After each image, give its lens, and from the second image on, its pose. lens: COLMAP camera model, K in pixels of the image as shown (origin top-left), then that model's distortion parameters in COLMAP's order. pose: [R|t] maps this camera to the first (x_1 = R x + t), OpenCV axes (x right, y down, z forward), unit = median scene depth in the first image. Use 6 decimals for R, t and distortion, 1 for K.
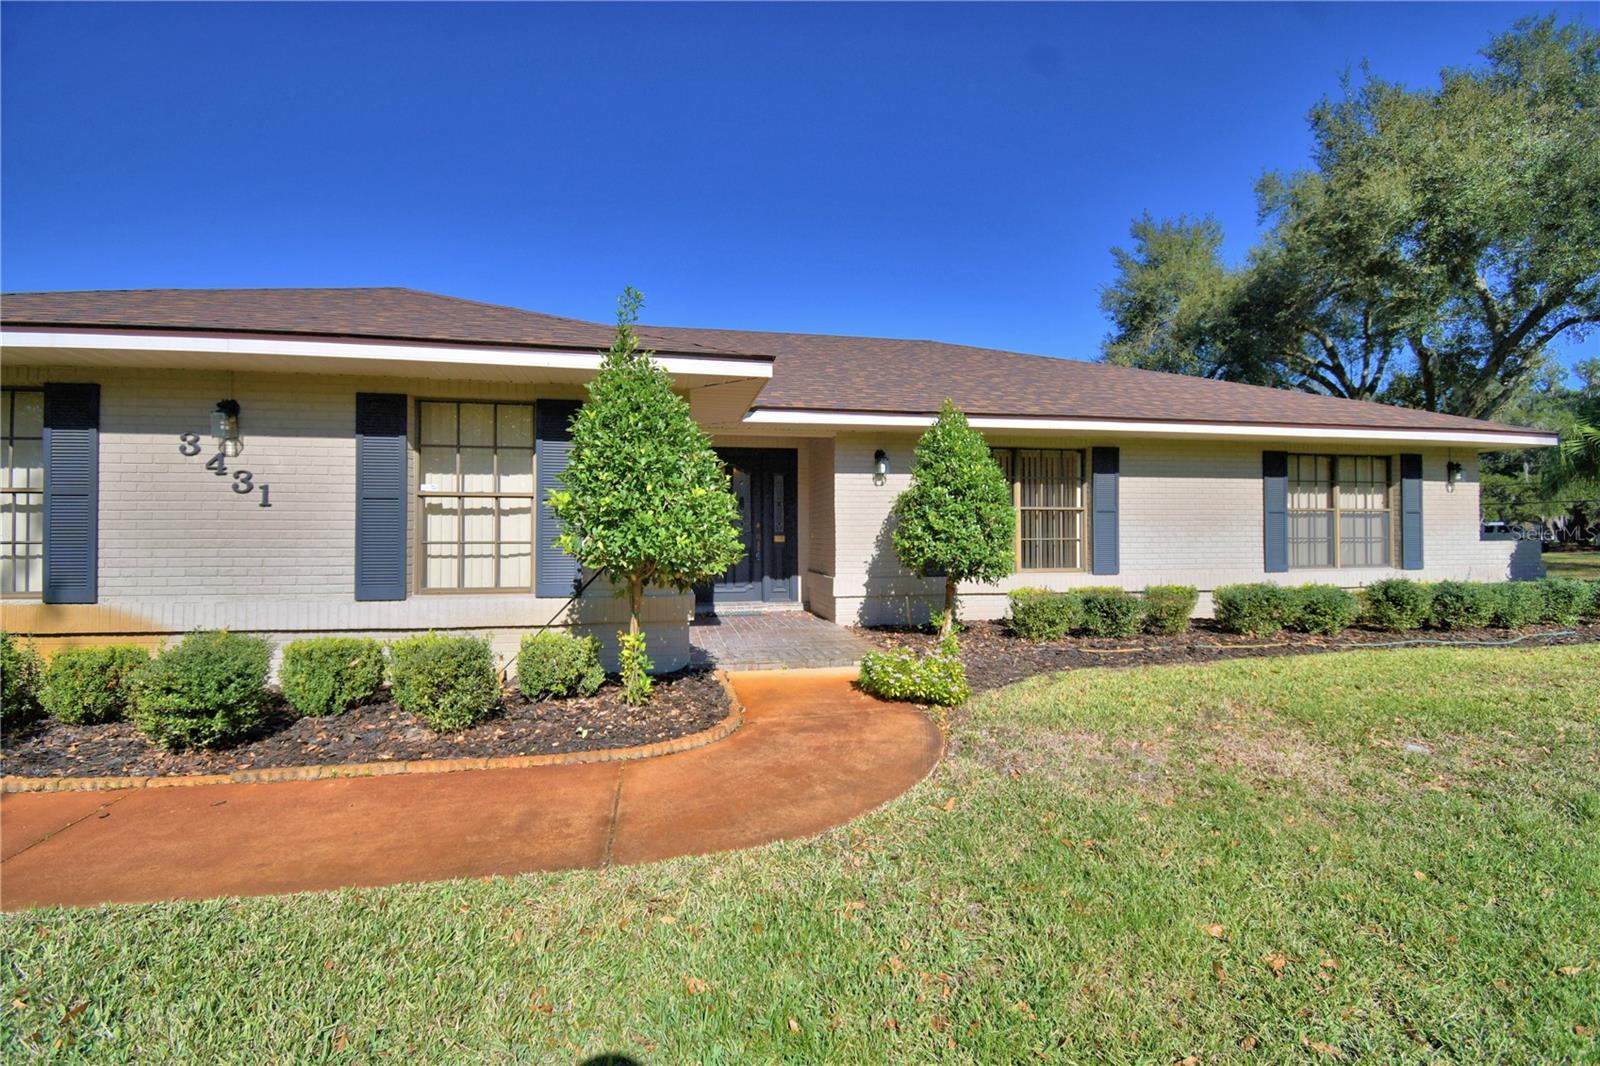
lens RADIAL K [[693.1, 0, 794.9], [0, 693.1, 529.4], [0, 0, 1]] dist [0.001284, -0.000248]
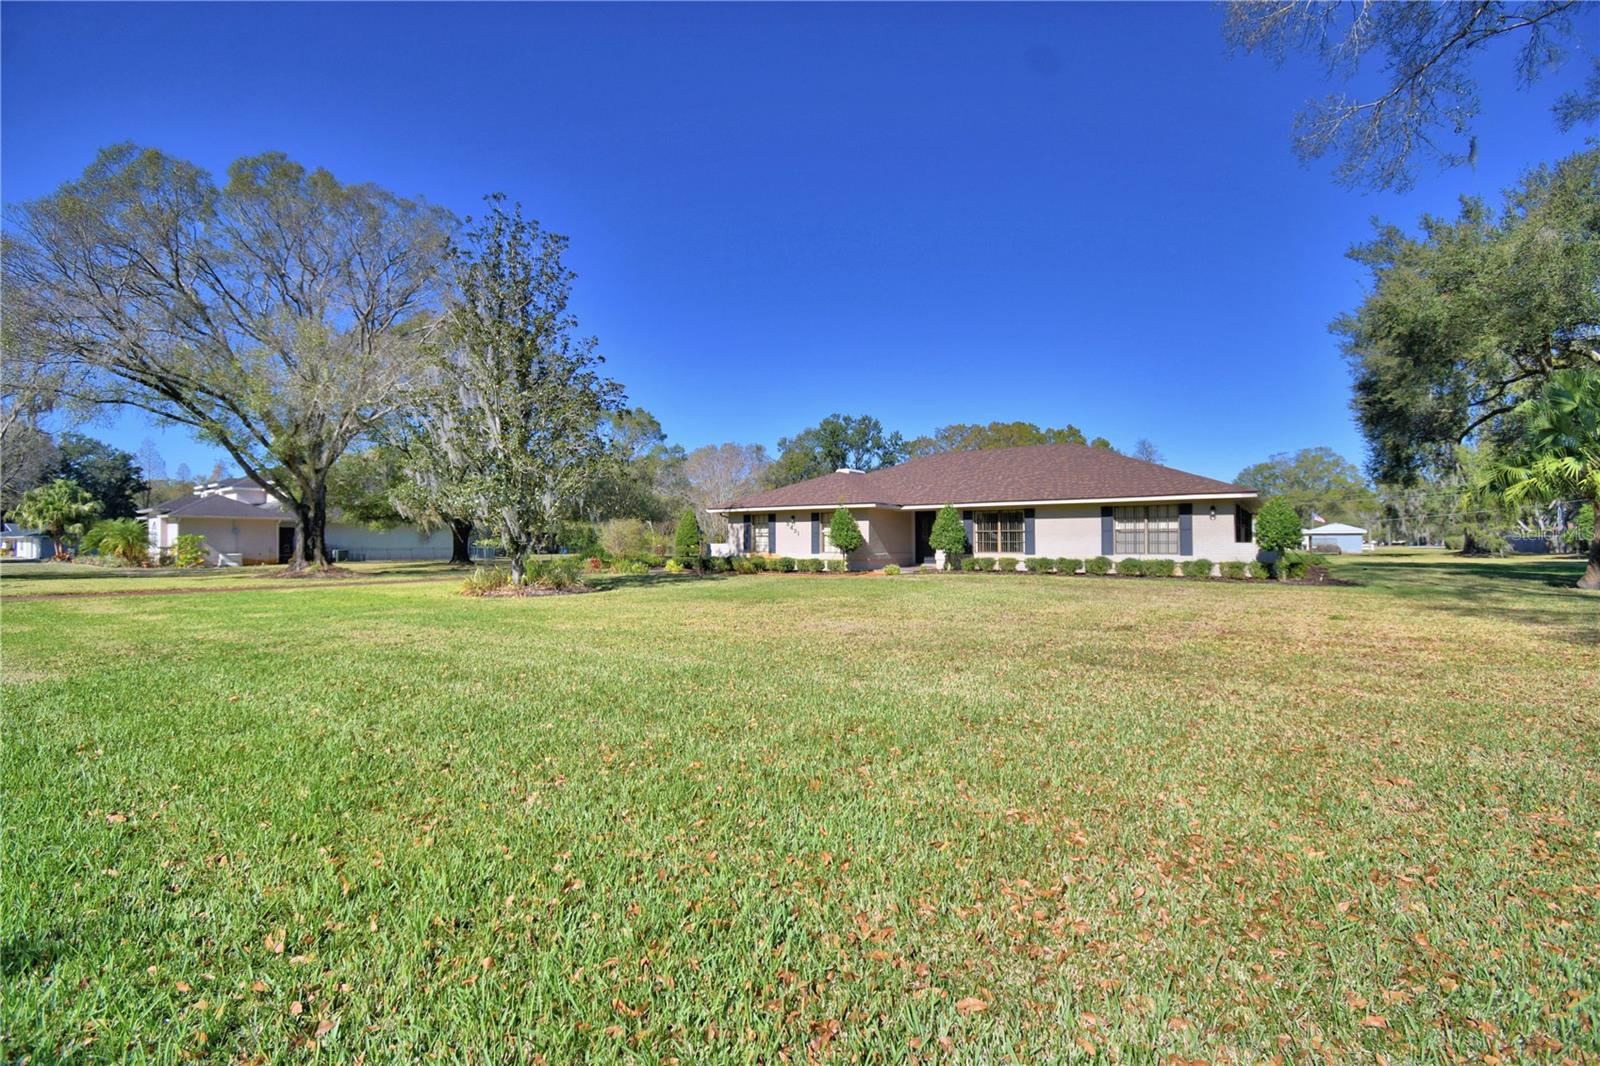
lens RADIAL K [[697.8, 0, 800.0], [0, 697.8, 533.0], [0, 0, 1]] dist [-0.024560, -0.000097]
pose [[0.697568, -0.011505, -0.716426, 1.781655], [0.006274, 0.999931, -0.009949, -0.000281], [0.716491, 0.002446, 0.697592, -1.570269]]
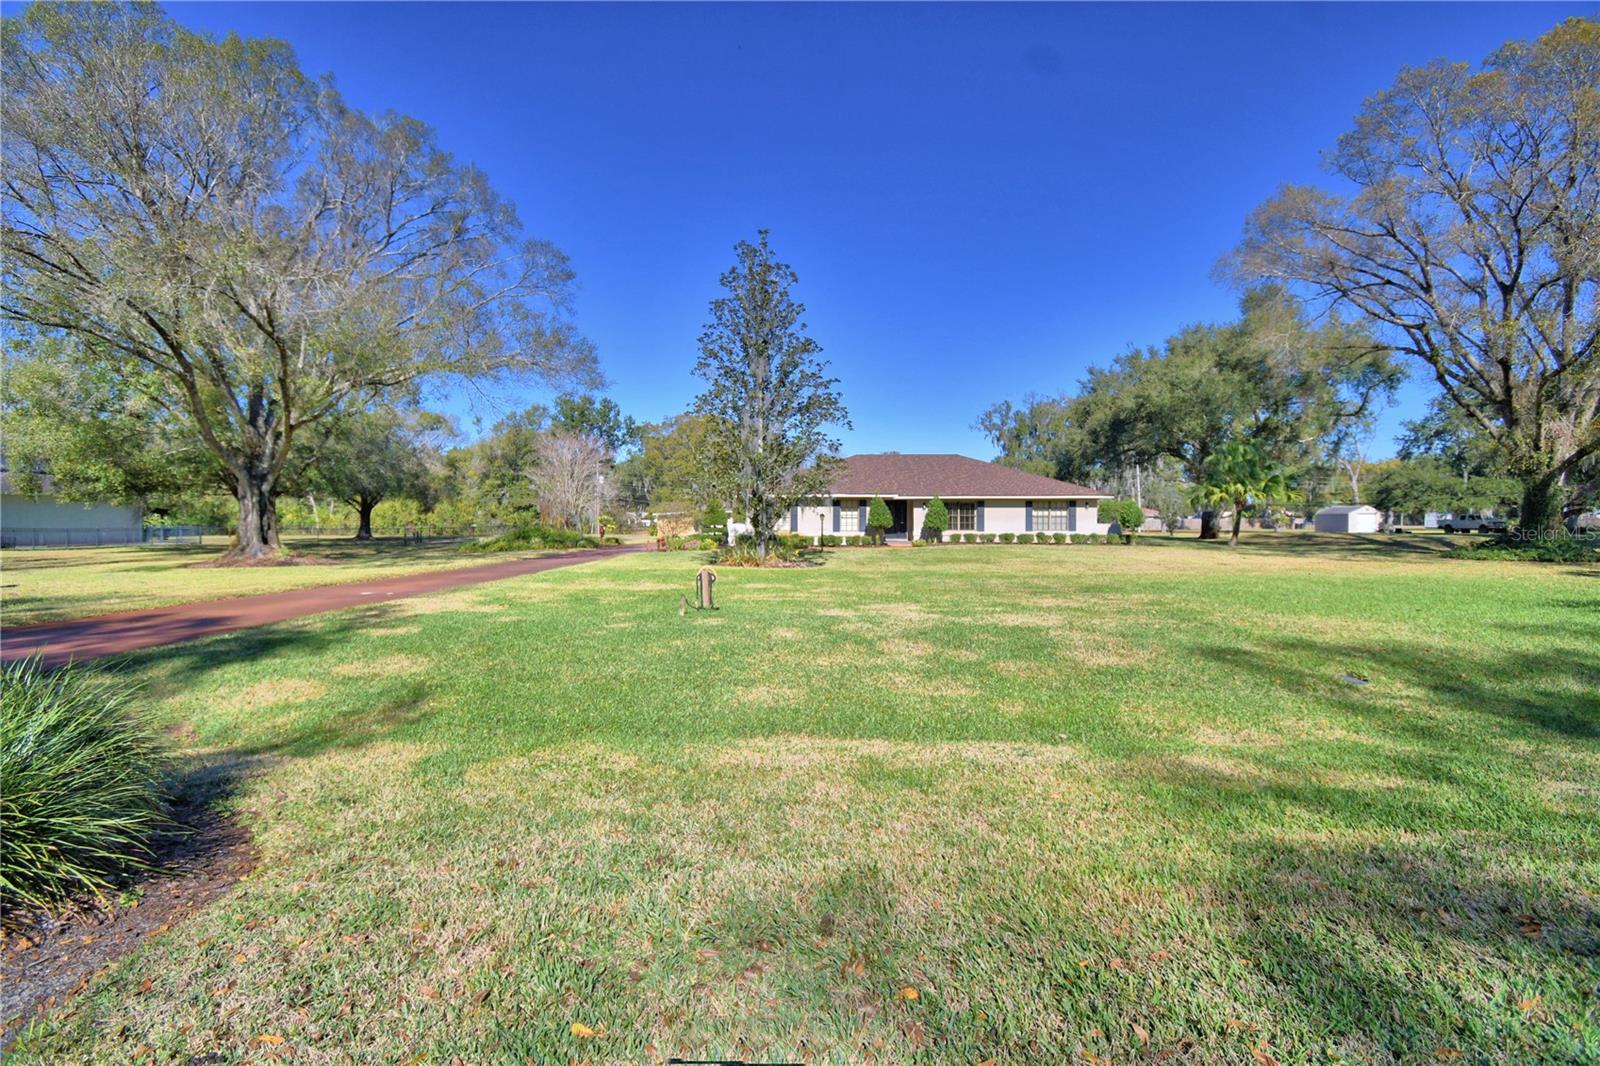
lens RADIAL K [[693.1, 0, 794.9], [0, 693.1, 529.4], [0, 0, 1]] dist [0.001284, -0.000248]
pose [[0.977212, 0.002887, -0.212245, 0.240809], [0.001115, 0.999824, 0.018731, -0.026472], [0.212262, -0.018541, 0.977037, -3.297498]]
